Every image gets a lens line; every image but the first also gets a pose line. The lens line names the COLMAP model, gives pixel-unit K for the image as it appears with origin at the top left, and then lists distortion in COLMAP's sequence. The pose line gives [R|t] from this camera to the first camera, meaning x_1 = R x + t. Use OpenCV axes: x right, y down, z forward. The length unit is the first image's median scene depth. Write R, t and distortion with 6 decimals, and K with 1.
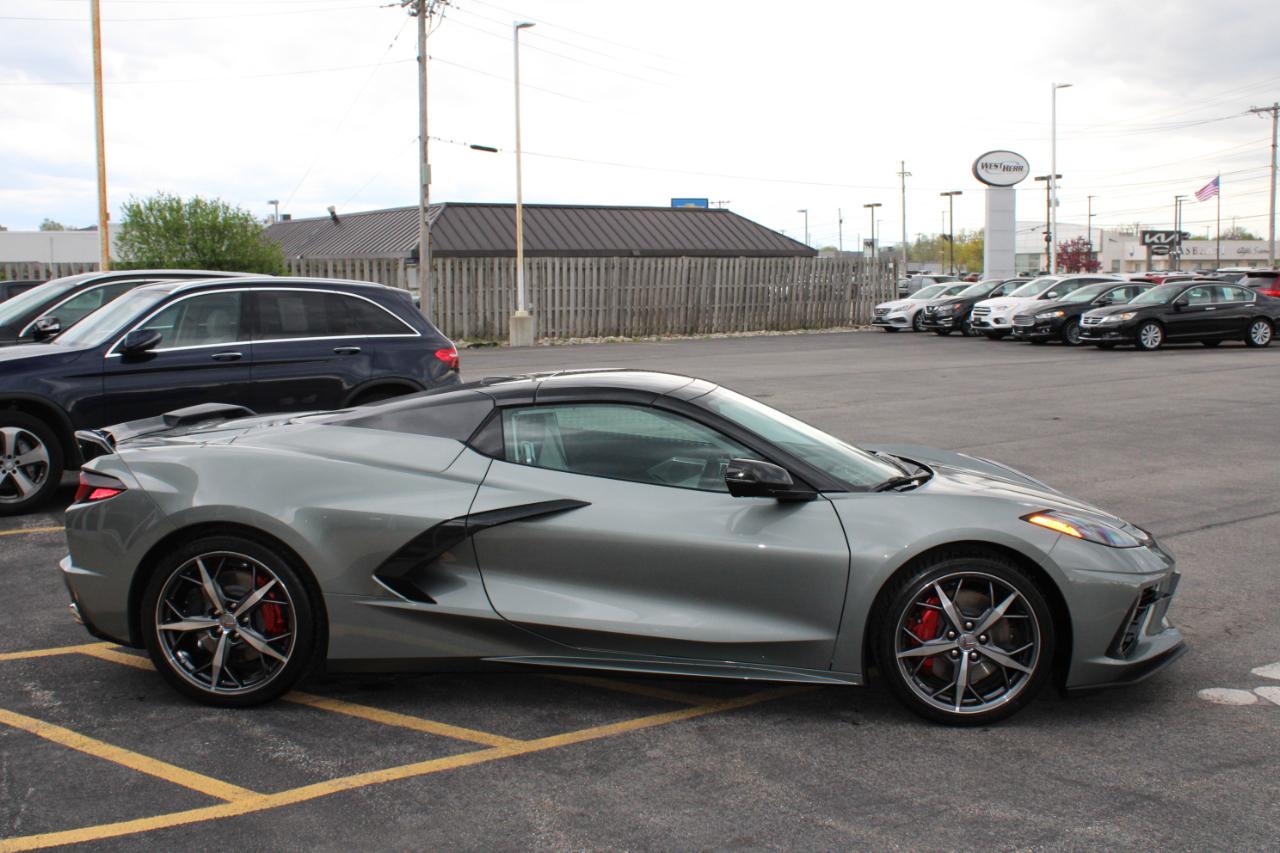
lens RADIAL K [[1322.1, 0, 637.3], [0, 1322.1, 413.9], [0, 0, 1]] dist [-0.070730, 0.000000]
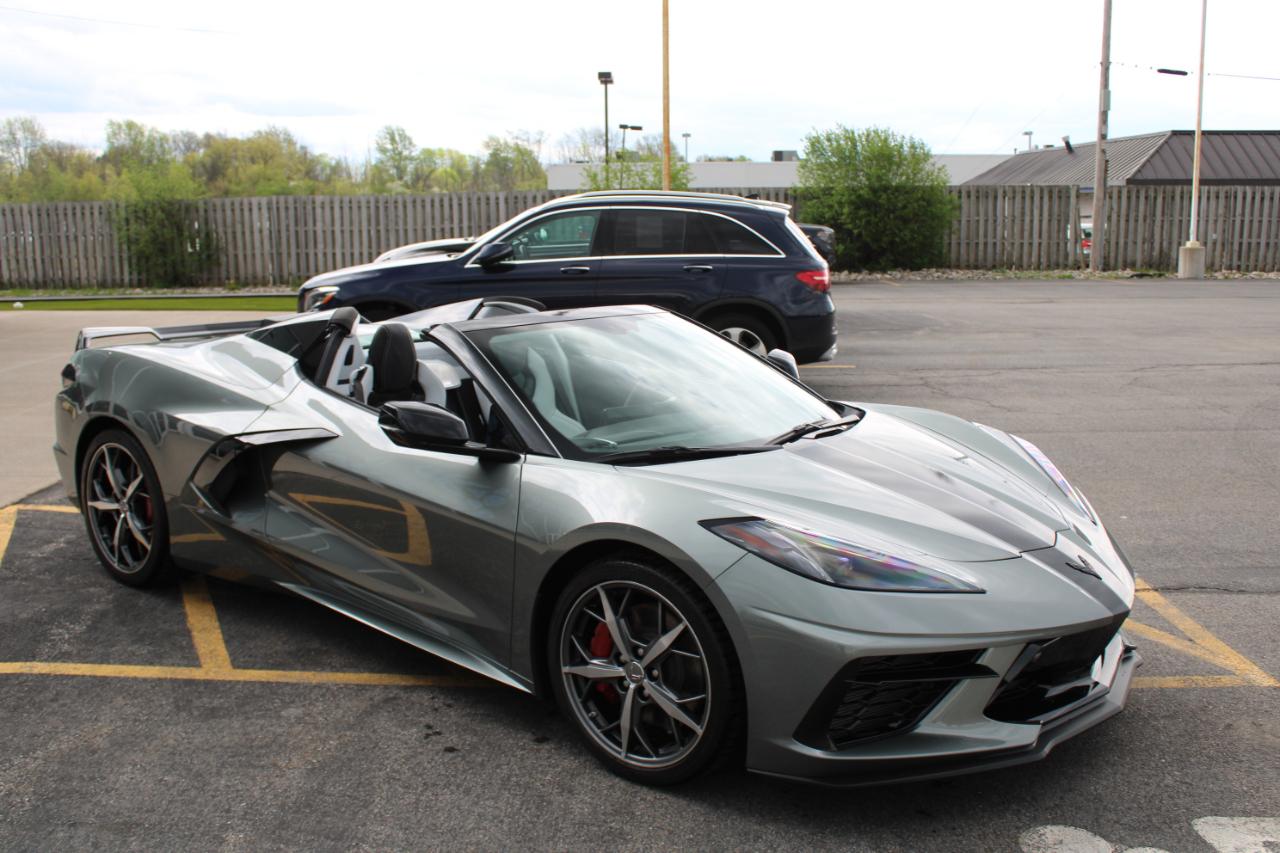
lens RADIAL K [[1204.3, 0, 637.8], [0, 1204.3, 436.8], [0, 0, 1]] dist [-0.080378, 0.000000]
pose [[0.819753, 0.109394, -0.562172, 0.241469], [-0.059283, 0.992523, 0.106690, -0.013350], [0.569640, -0.054132, 0.820110, 0.170666]]
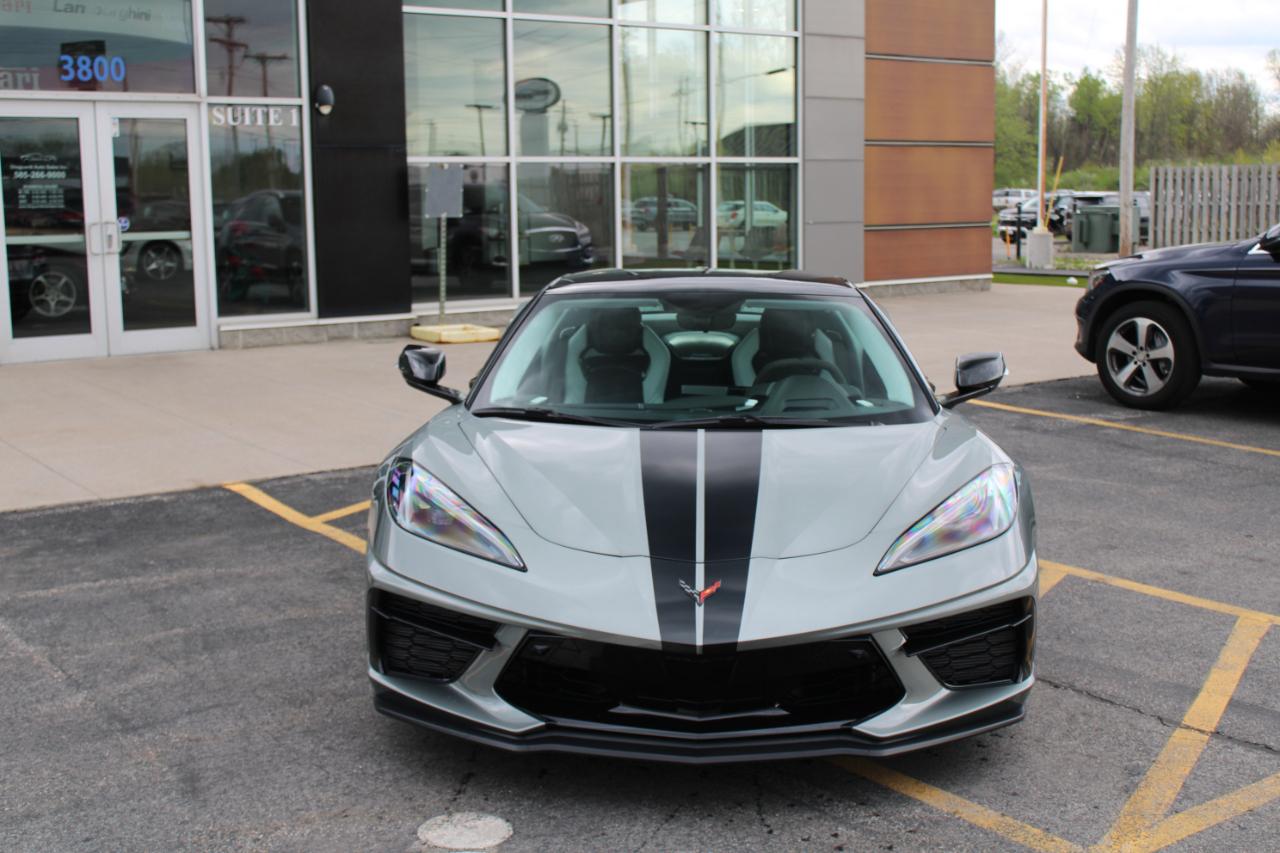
lens RADIAL K [[1555.9, 0, 638.8], [0, 1555.9, 426.5], [0, 0, 1]] dist [-0.059621, 0.000000]
pose [[0.025206, 0.159362, -0.986898, 0.478150], [-0.092758, 0.983326, 0.156416, -0.040234], [0.995370, 0.087600, 0.039568, 0.426827]]
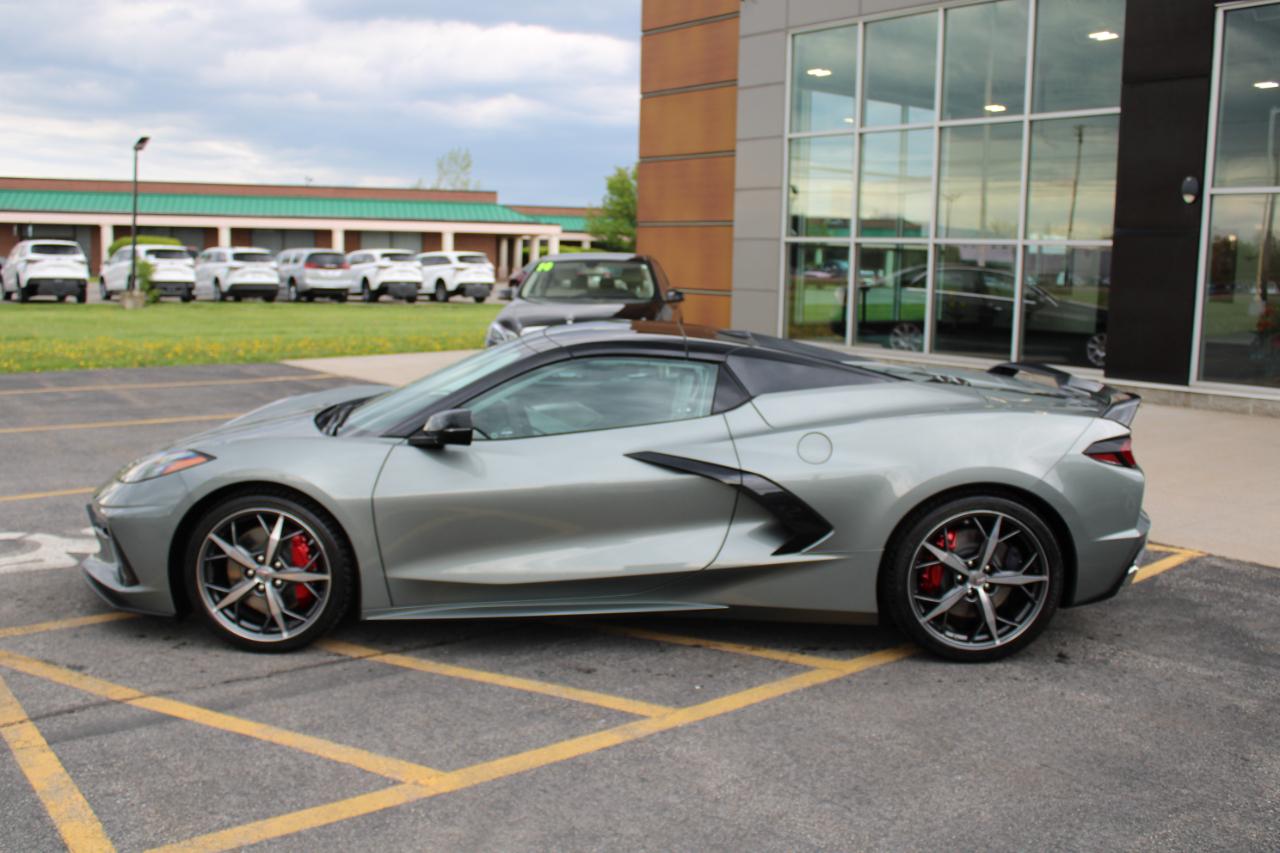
lens RADIAL K [[1204.3, 0, 633.8], [0, 1204.3, 401.8], [0, 0, 1]] dist [-0.080378, 0.000000]
pose [[-0.997966, -0.007039, -0.063356, 0.015692], [-0.020966, 0.974833, 0.221949, -0.084760], [0.060199, 0.222826, -0.972998, 0.893279]]
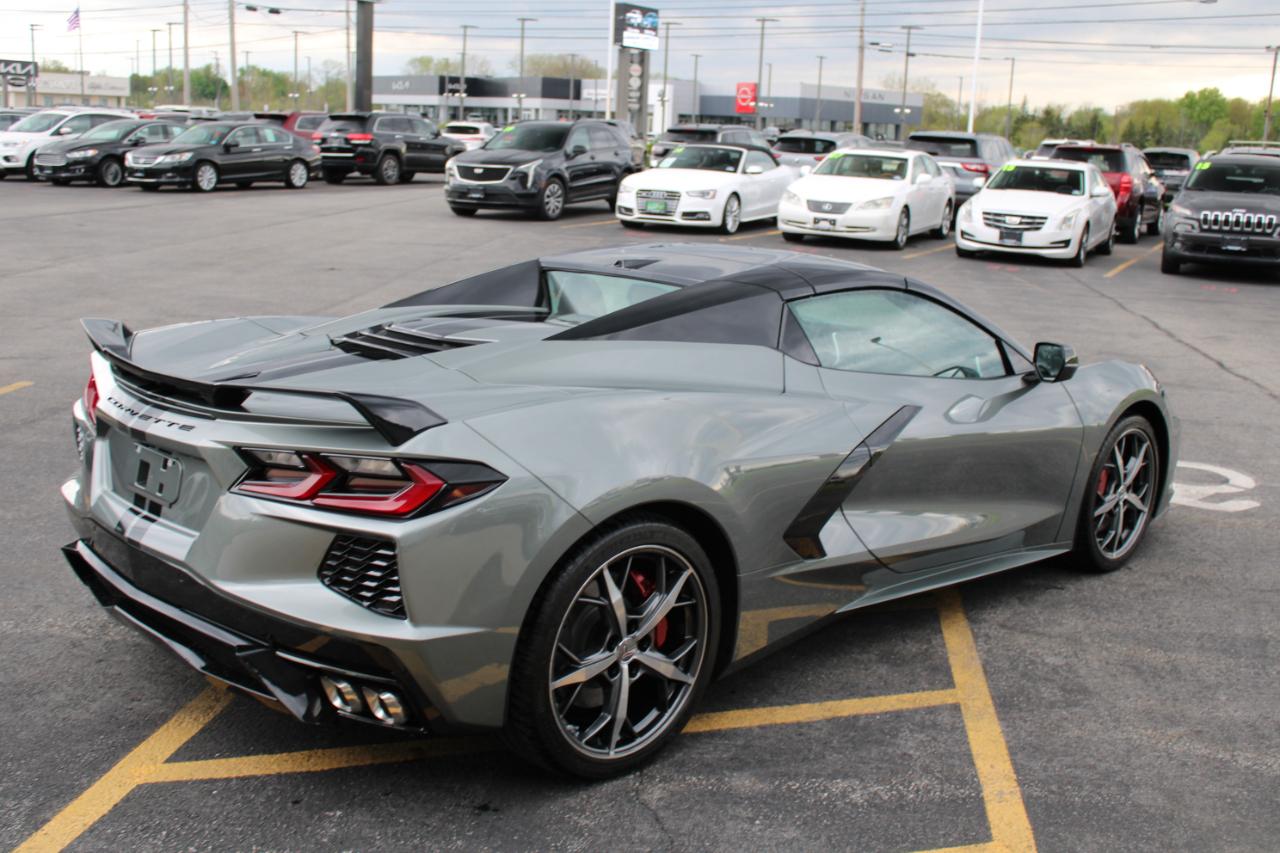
lens RADIAL K [[1322.1, 0, 635.2], [0, 1322.1, 419.6], [0, 0, 1]] dist [-0.070730, 0.000000]
pose [[0.667317, -0.124476, 0.734298, -0.314895], [0.029051, 0.989534, 0.141342, -0.020663], [-0.744207, -0.072988, 0.663950, 0.223949]]
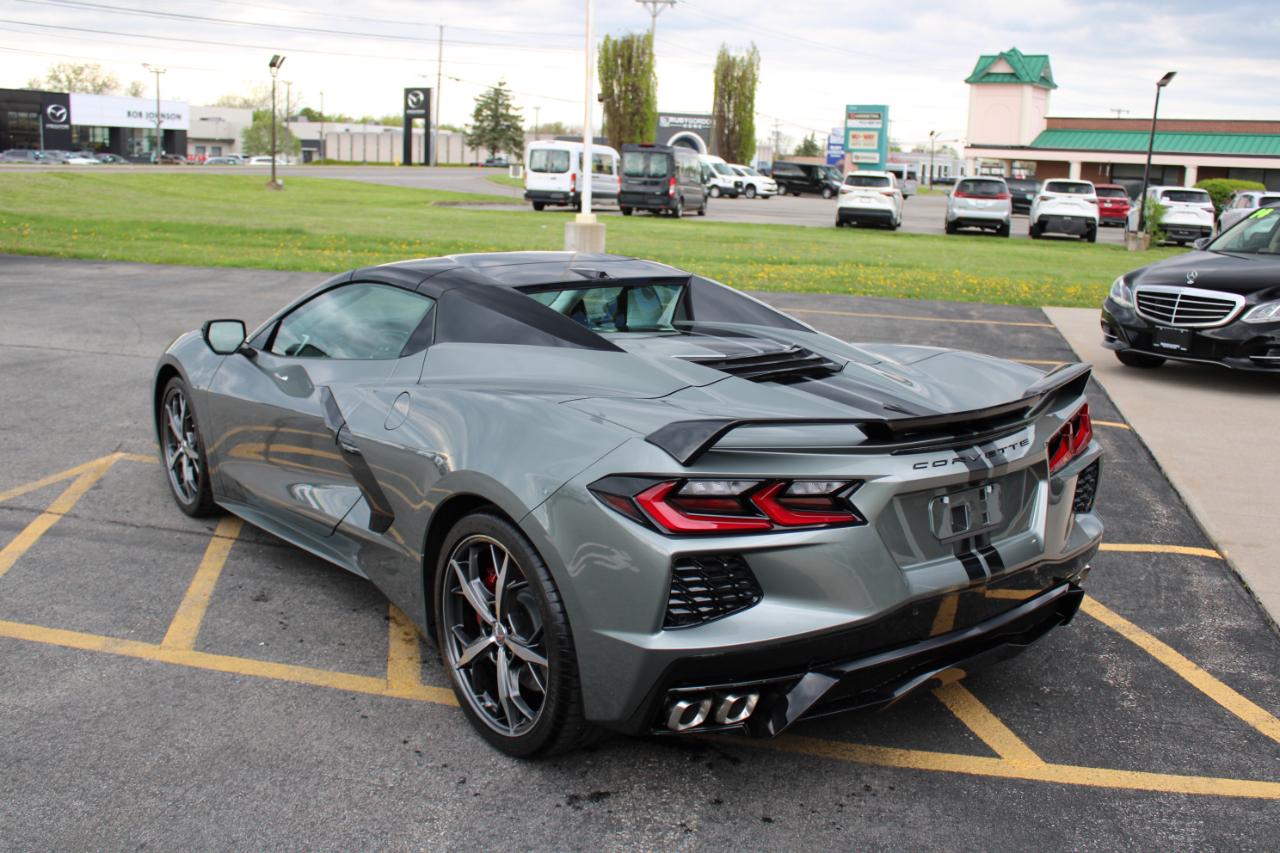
lens RADIAL K [[1204.3, 0, 636.6], [0, 1204.3, 420.0], [0, 0, 1]] dist [-0.080378, 0.000000]
pose [[-0.655642, -0.168836, 0.735954, -0.320604], [0.051587, 0.962387, 0.266740, -0.063693], [-0.753308, 0.212852, -0.622271, 0.679952]]
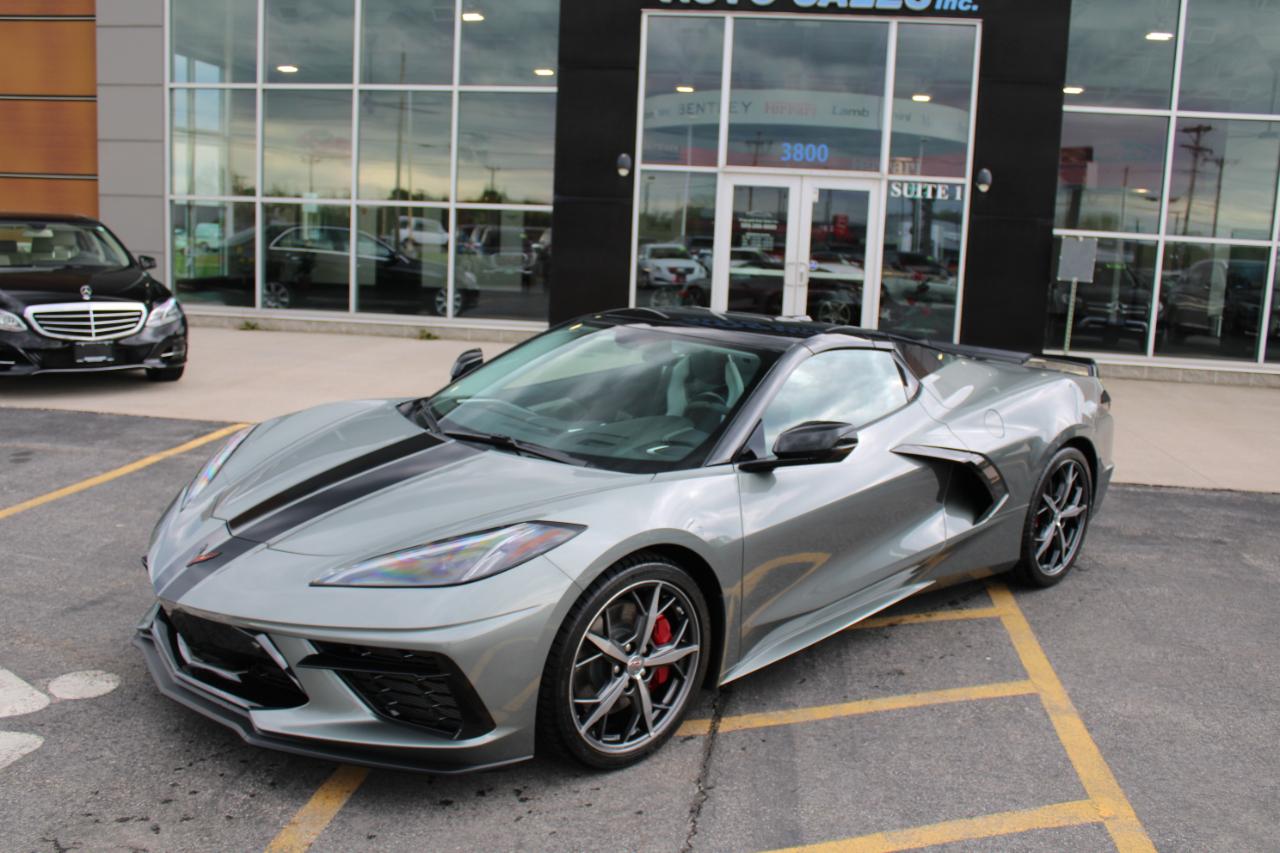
lens RADIAL K [[1119.8, 0, 638.8], [0, 1119.8, 413.8], [0, 0, 1]] dist [-0.131054, 0.091189]
pose [[-0.673069, 0.094464, -0.733522, 0.294328], [-0.114572, 0.966518, 0.229599, -0.065490], [0.730651, 0.238577, -0.639711, 0.691052]]
